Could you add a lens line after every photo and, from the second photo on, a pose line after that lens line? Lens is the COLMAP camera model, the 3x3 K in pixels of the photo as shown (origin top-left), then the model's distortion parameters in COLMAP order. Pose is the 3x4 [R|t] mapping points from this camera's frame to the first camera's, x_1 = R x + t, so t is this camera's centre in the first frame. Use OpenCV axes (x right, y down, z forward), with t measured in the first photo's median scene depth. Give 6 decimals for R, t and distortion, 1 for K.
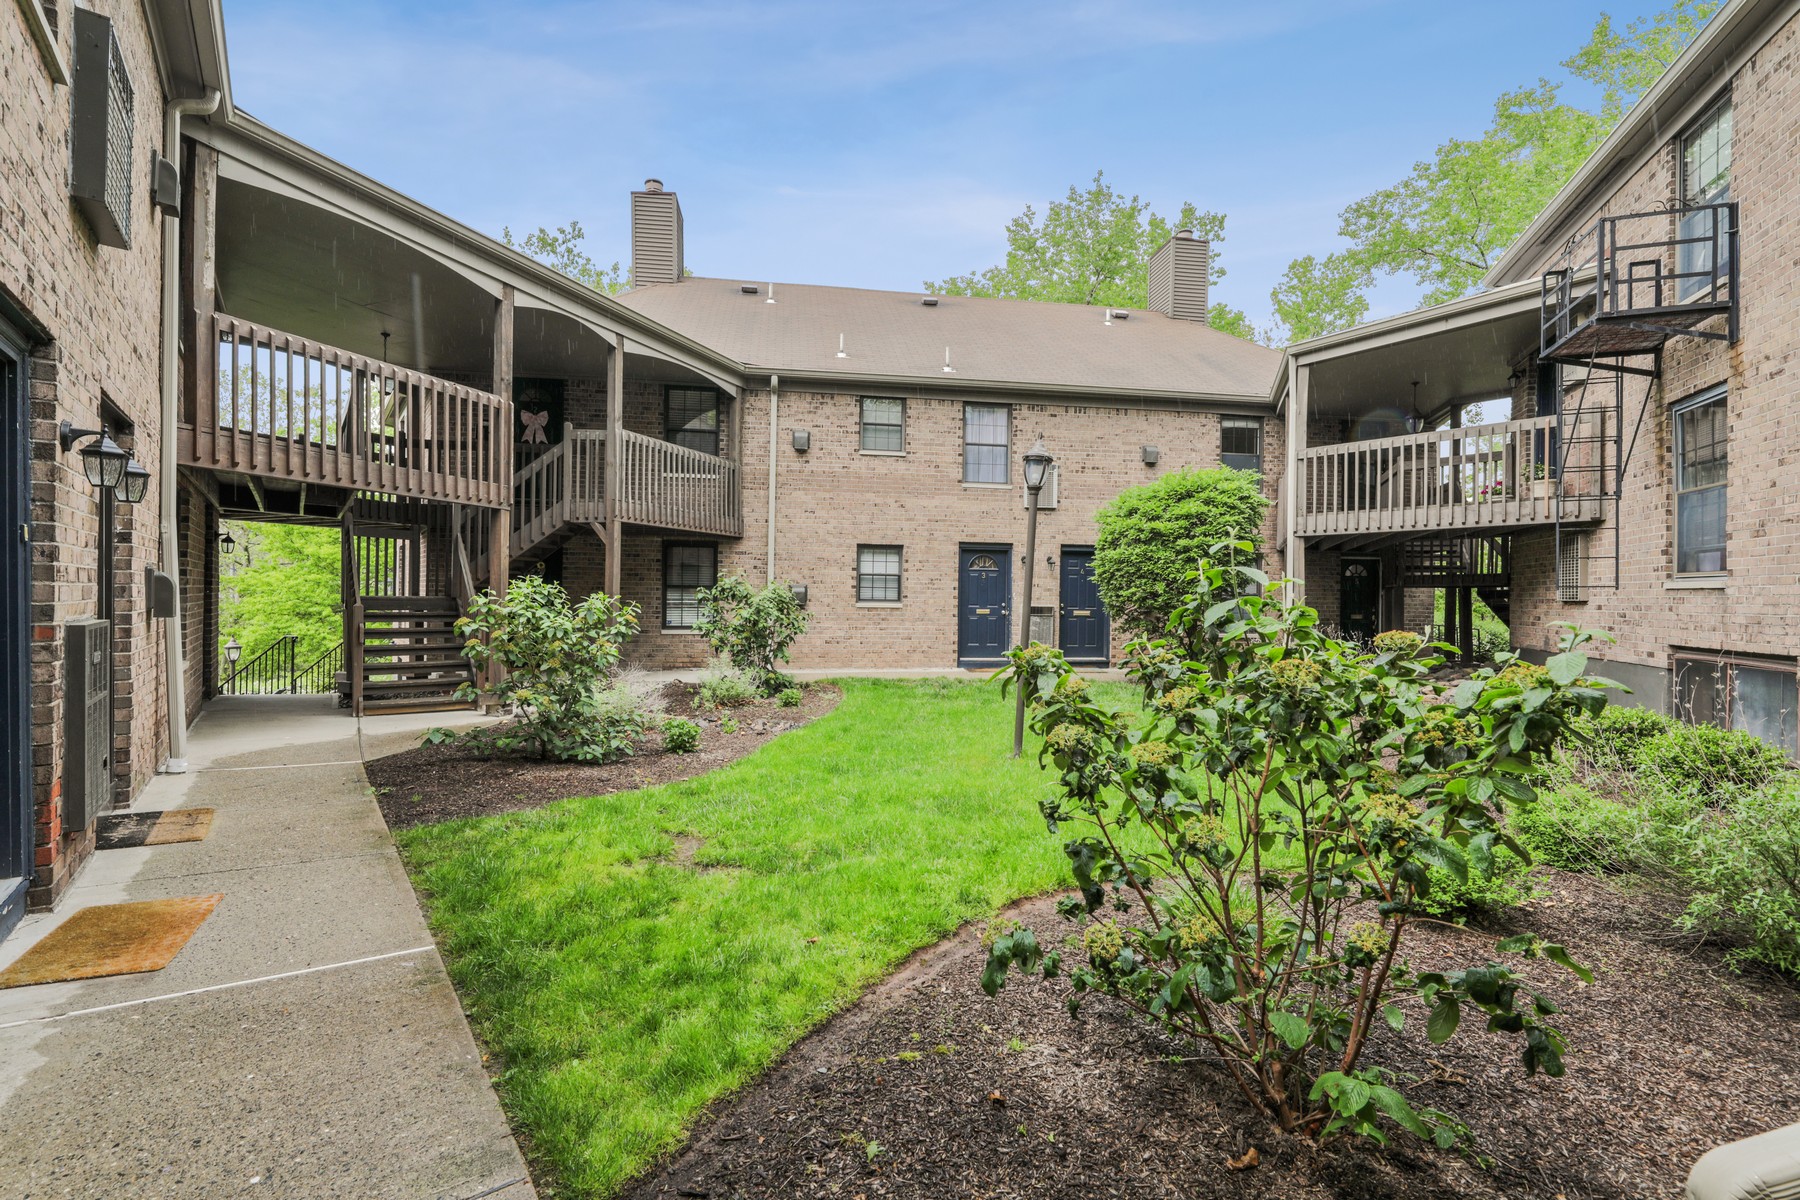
lens RADIAL K [[767.6, 0, 900.0], [0, 767.6, 600.0], [0, 0, 1]] dist [0.000964, -0.007429]
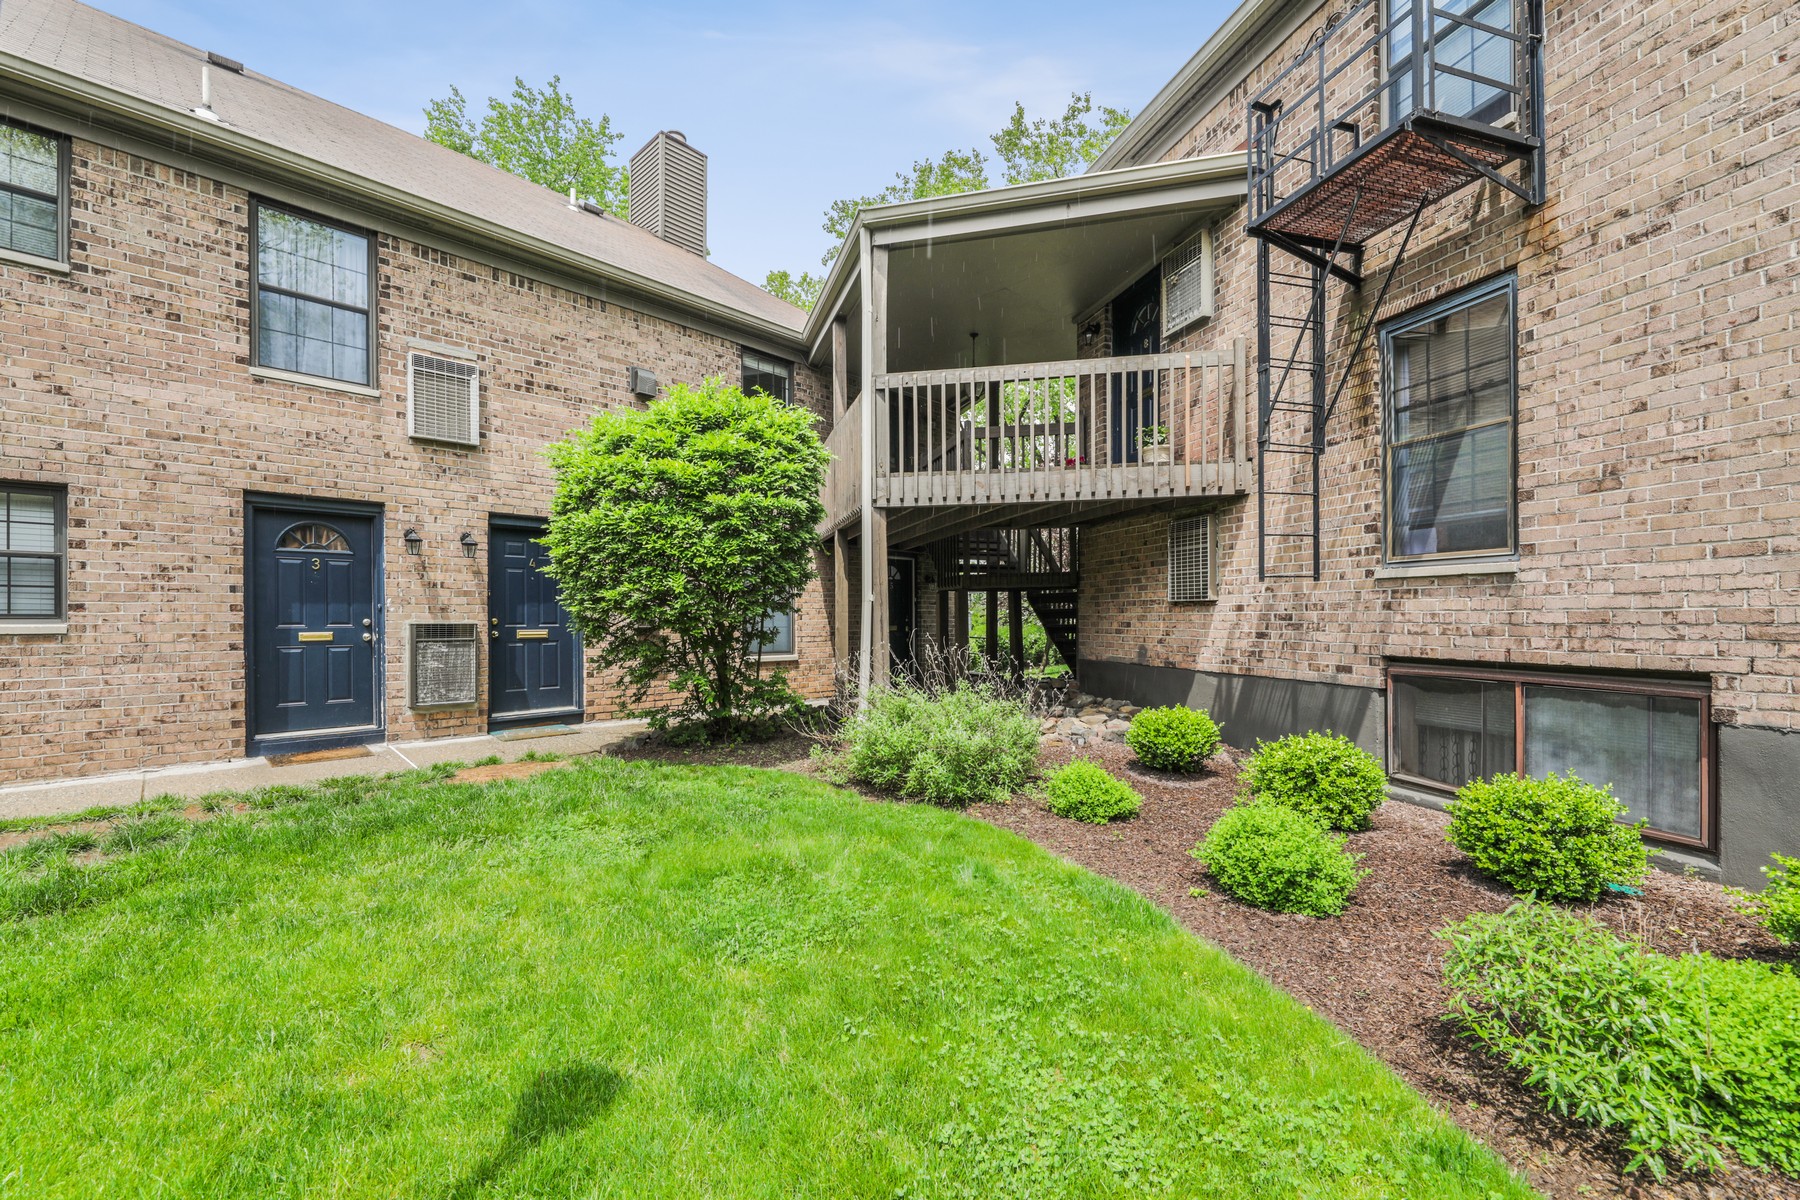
lens RADIAL K [[774.4, 0, 895.4], [0, 774.4, 619.3], [0, 0, 1]] dist [0.001380, -0.000112]
pose [[0.798050, -0.017098, 0.602348, 0.125706], [0.015753, 0.999848, 0.007510, 0.007291], [-0.602385, 0.003495, 0.798198, 0.444761]]
